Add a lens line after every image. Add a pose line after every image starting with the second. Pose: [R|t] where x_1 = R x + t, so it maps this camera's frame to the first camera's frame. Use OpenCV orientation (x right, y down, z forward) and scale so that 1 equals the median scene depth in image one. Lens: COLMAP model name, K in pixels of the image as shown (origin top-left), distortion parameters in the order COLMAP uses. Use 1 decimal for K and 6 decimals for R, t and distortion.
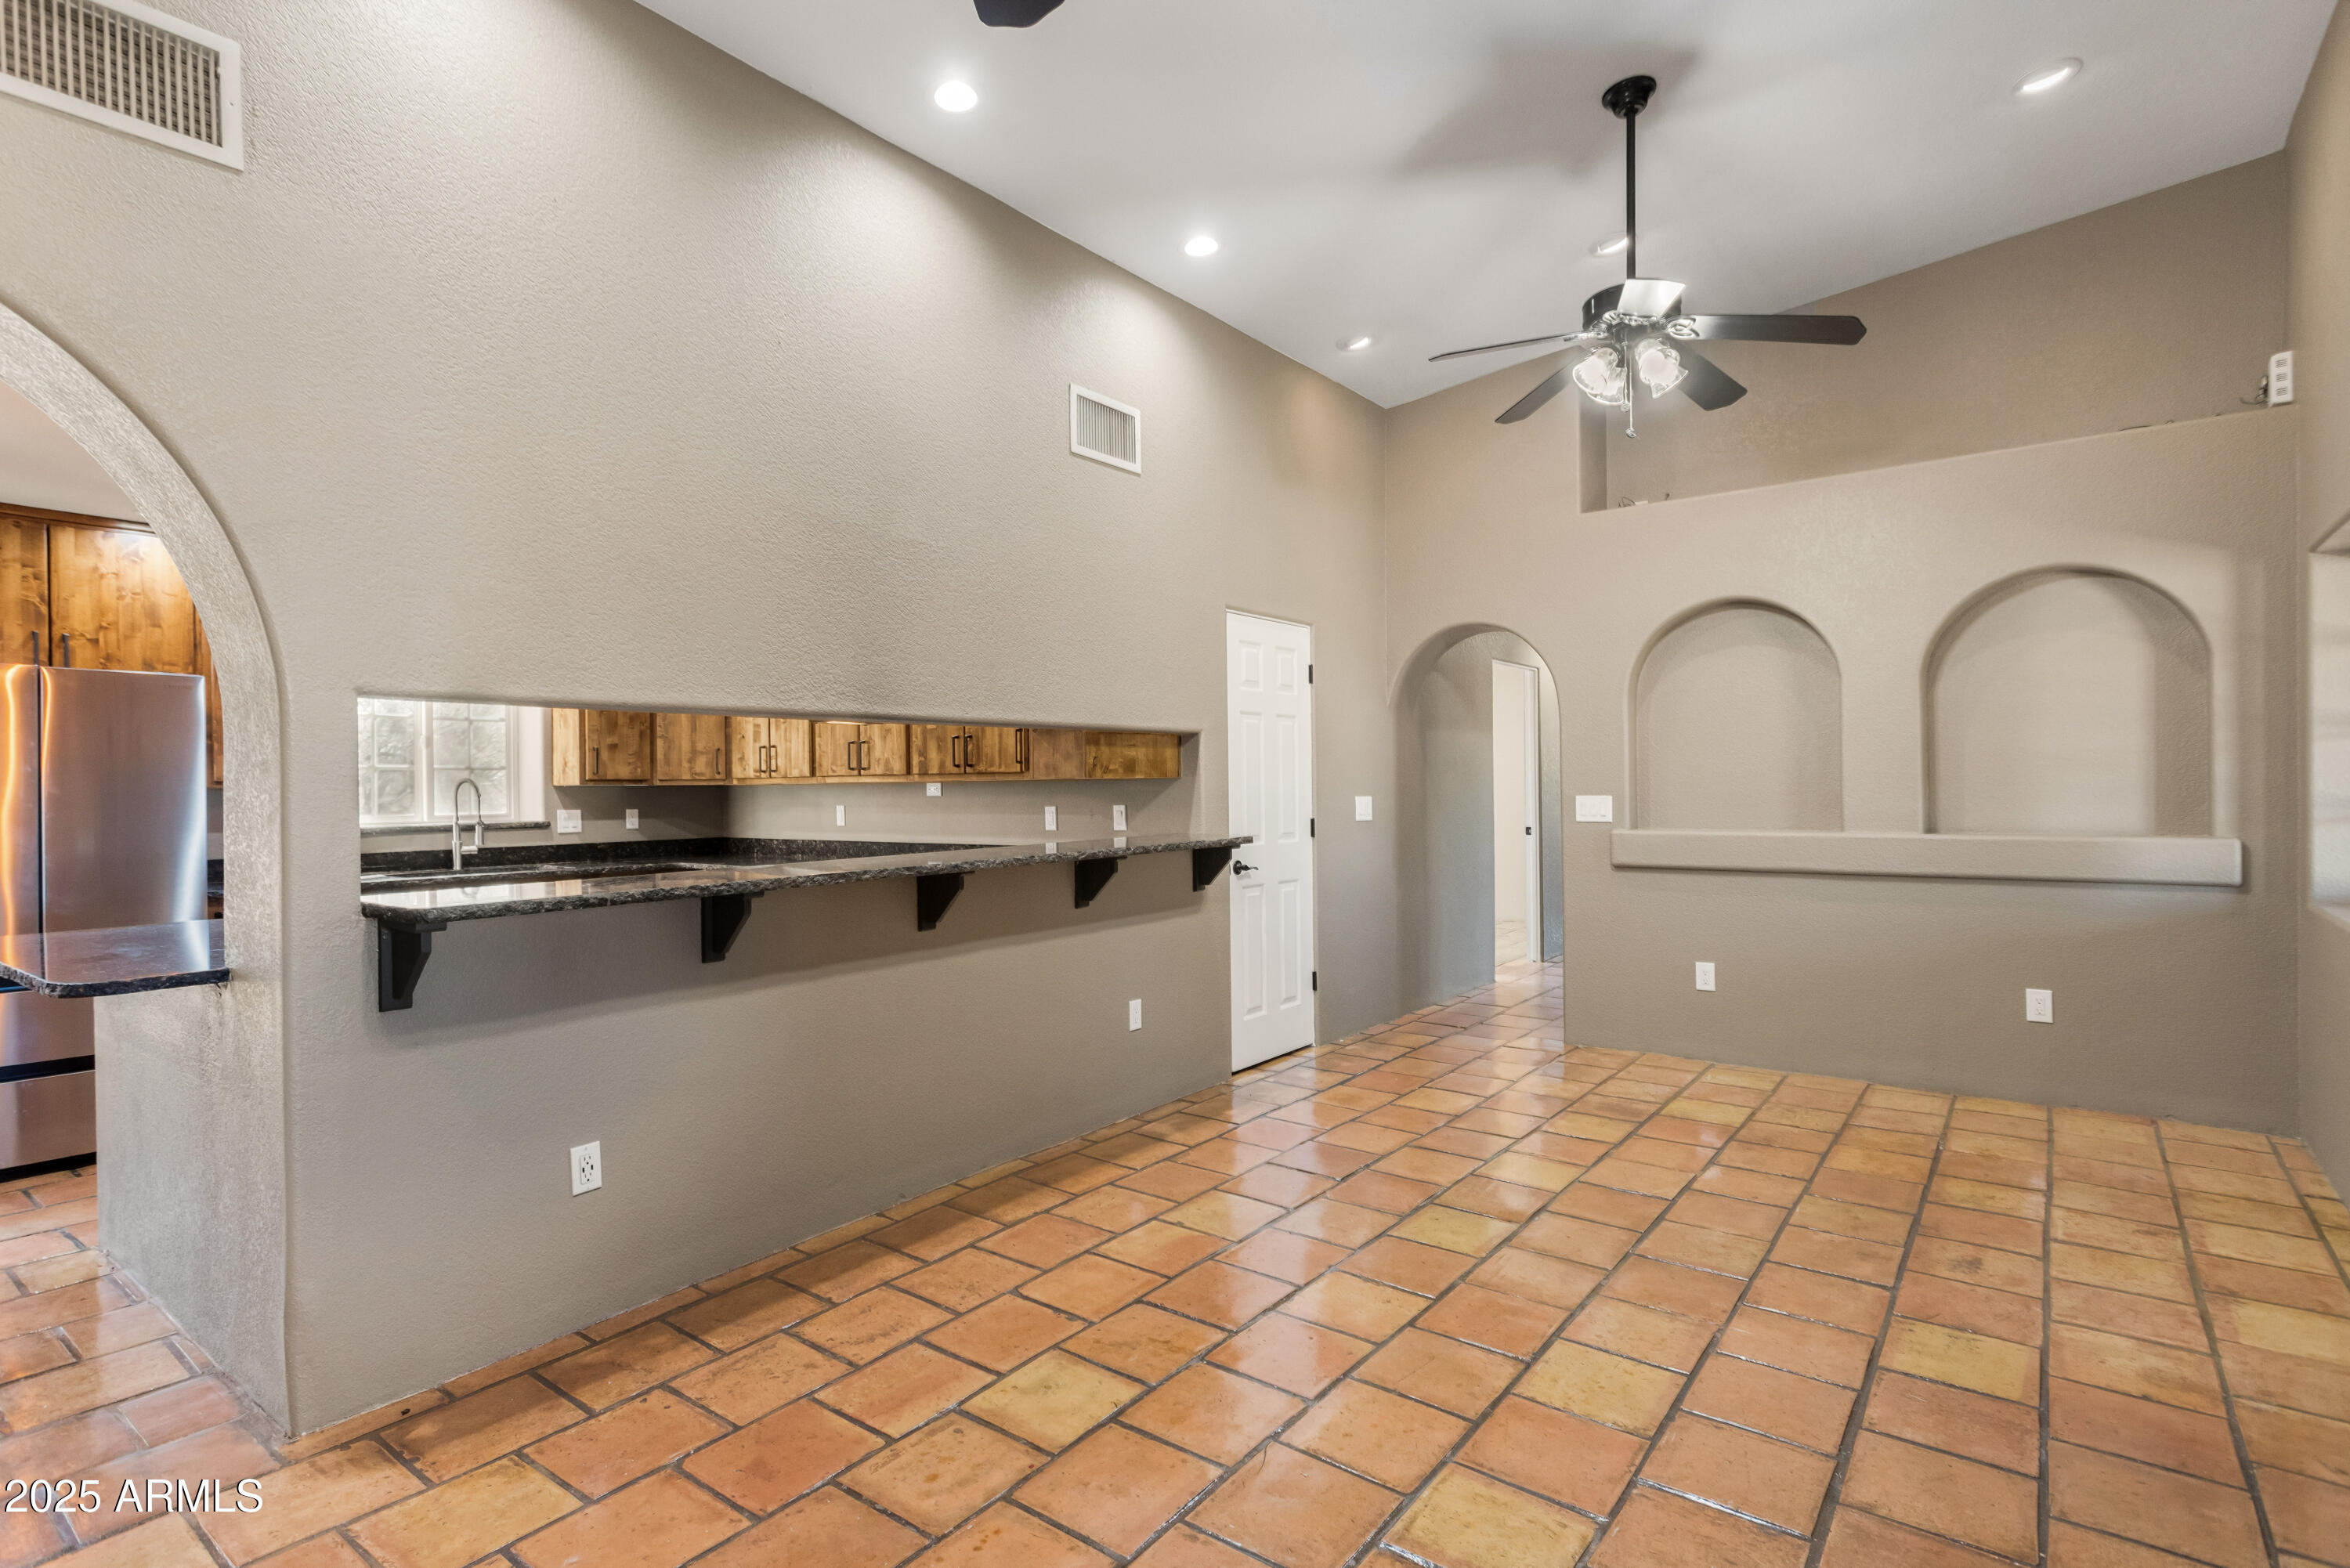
lens RADIAL K [[1127.1, 0, 1164.8], [0, 1127.1, 799.0], [0, 0, 1]] dist [0.004401, 0.000303]
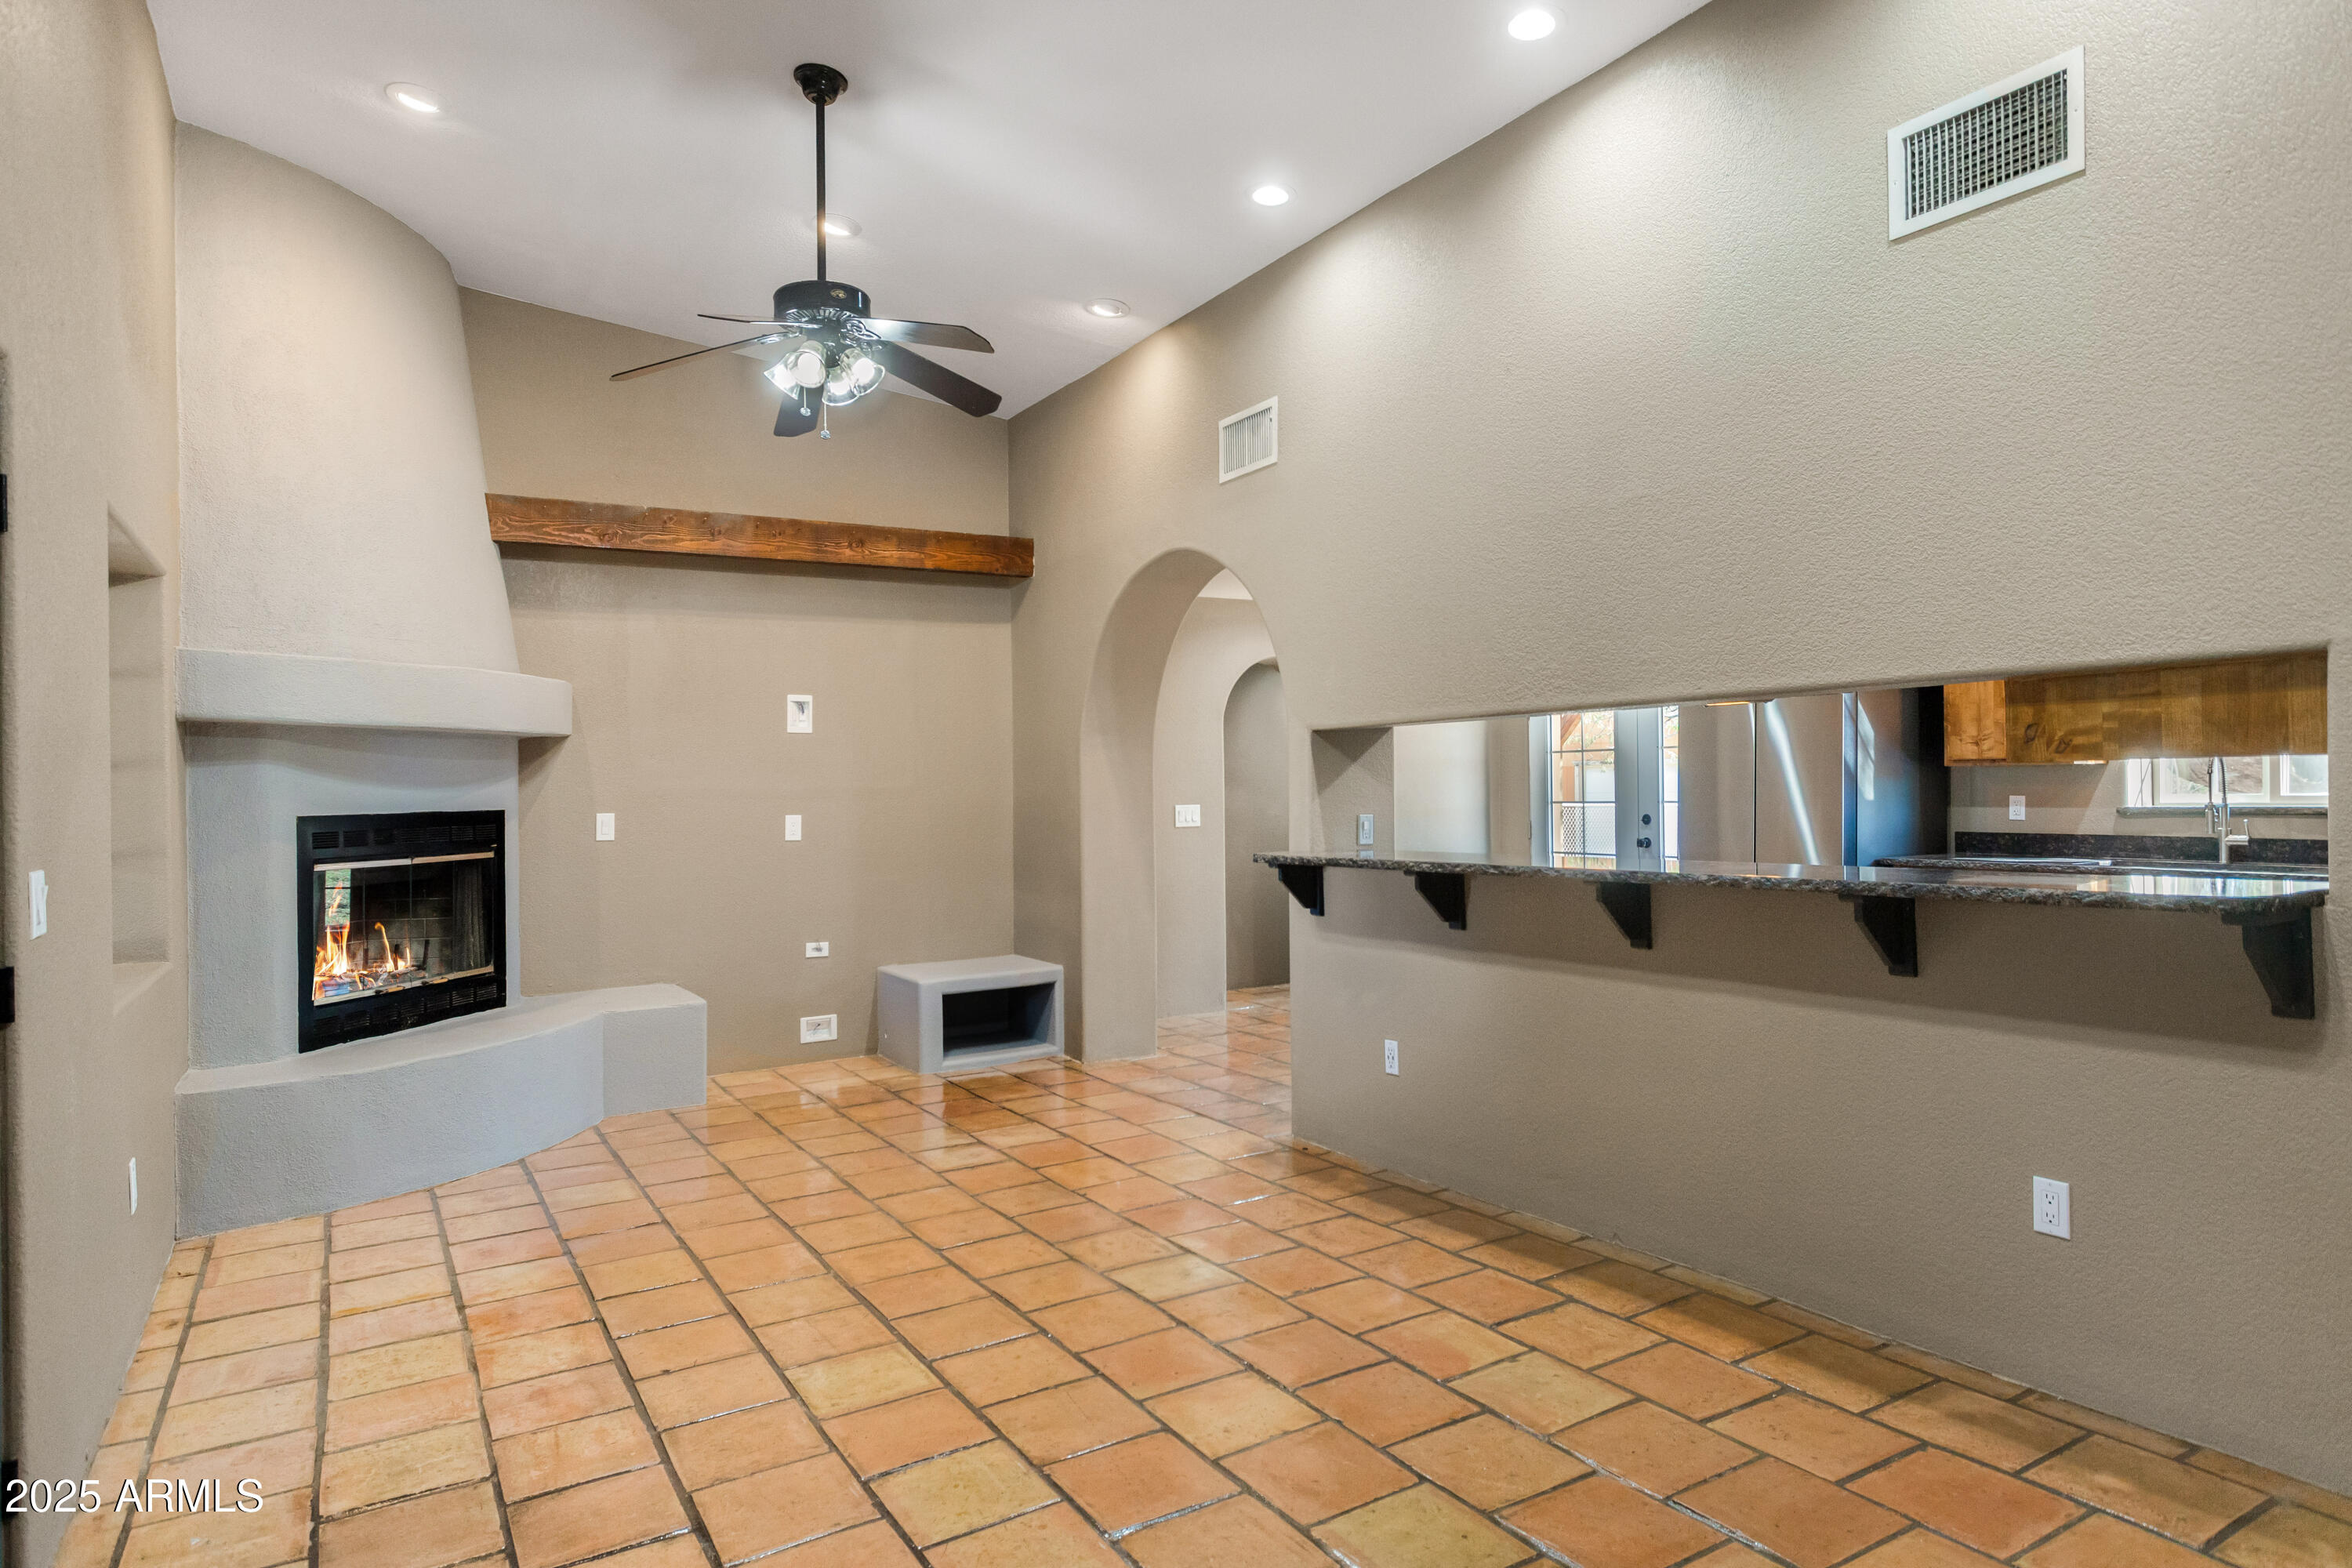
lens RADIAL K [[1365.5, 0, 1169.5], [0, 1365.5, 779.0], [0, 0, 1]] dist [0.003992, 0.001272]
pose [[-0.350381, 0.014968, -0.936488, 0.966766], [0.011920, 0.999863, 0.011521, -0.031109], [0.936531, -0.007127, -0.350512, 1.122749]]
